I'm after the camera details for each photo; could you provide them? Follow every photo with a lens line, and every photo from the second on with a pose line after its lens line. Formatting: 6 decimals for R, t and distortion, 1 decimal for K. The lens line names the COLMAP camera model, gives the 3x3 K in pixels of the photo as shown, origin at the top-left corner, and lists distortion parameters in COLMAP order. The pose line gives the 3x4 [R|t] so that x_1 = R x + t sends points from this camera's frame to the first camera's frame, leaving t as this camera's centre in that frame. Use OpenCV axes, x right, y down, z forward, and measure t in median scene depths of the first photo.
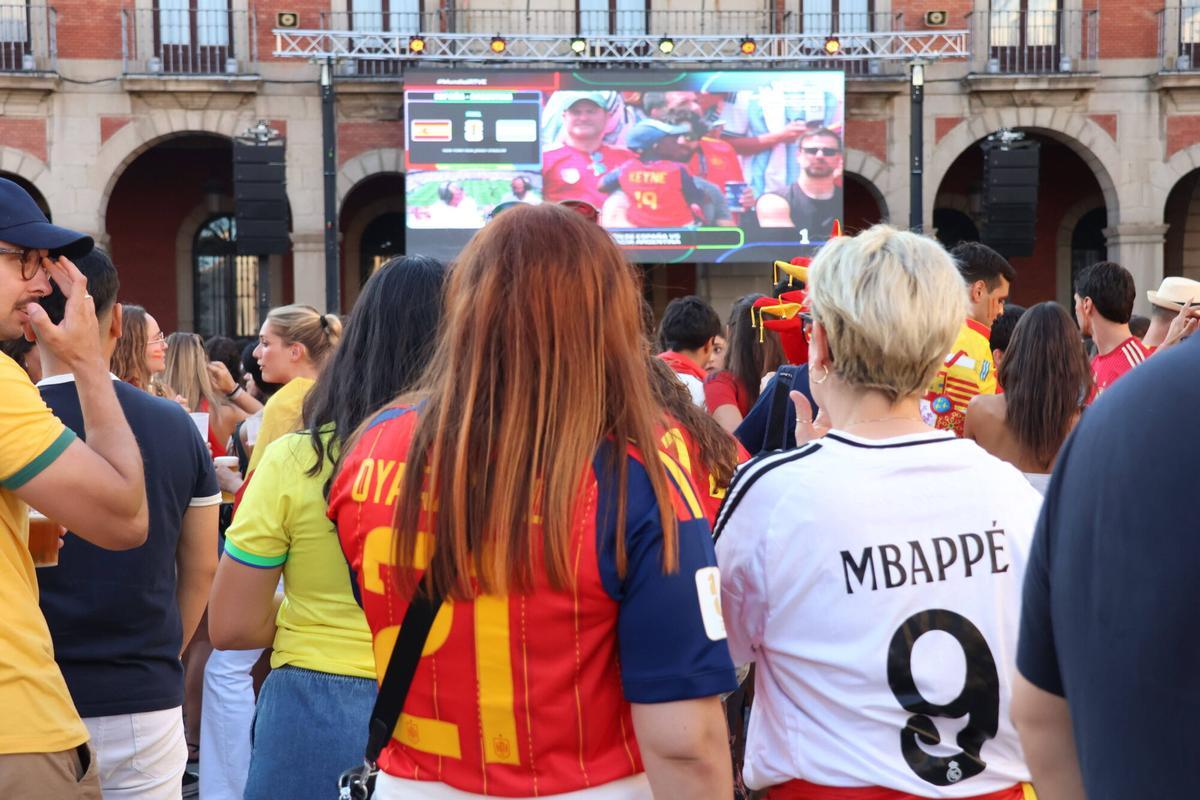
lens RADIAL K [[2056.4, 0, 600.0], [0, 2056.4, 400.0], [0, 0, 1]] dist [0.252615, 0.049361]
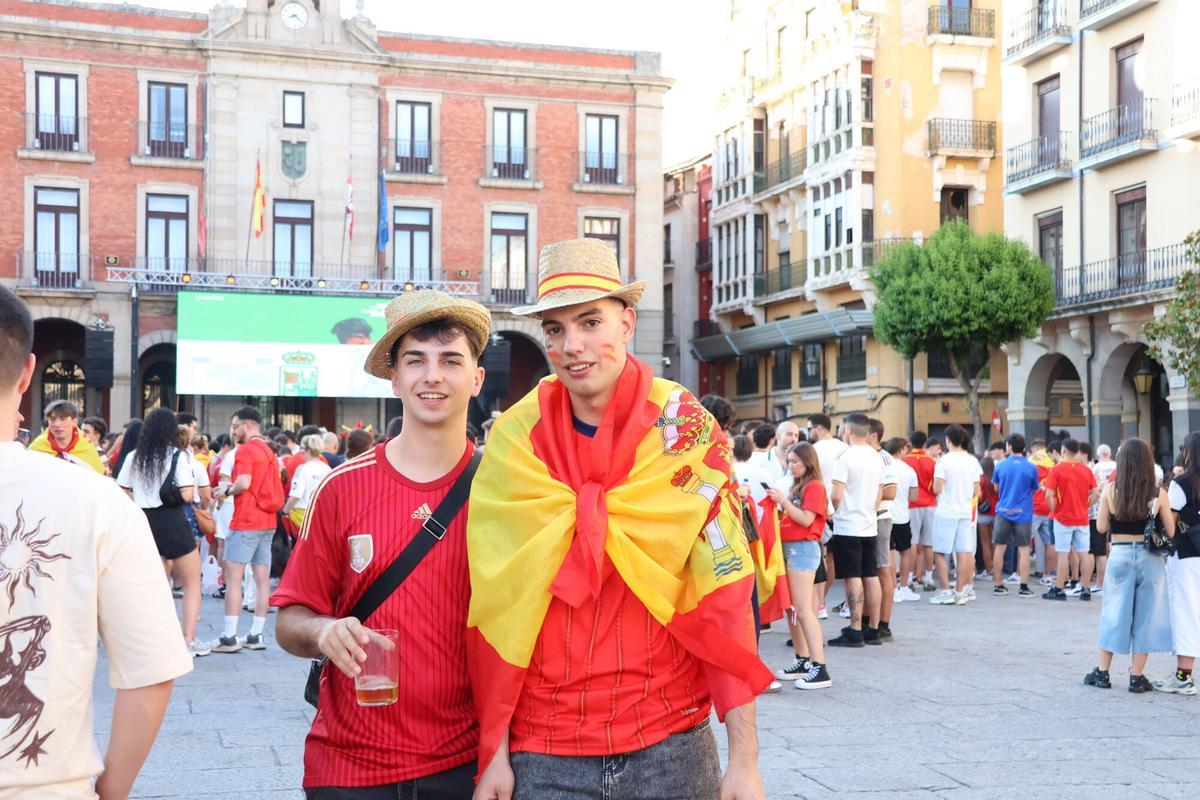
lens RADIAL K [[1573.3, 0, 600.0], [0, 1573.3, 400.0], [0, 0, 1]] dist [0.051223, 0.409511]
pose [[0.978890, 0.024241, 0.202944, -0.008955], [-0.014044, 0.998572, -0.051537, 0.008067], [-0.203903, 0.047599, 0.977833, -0.458578]]
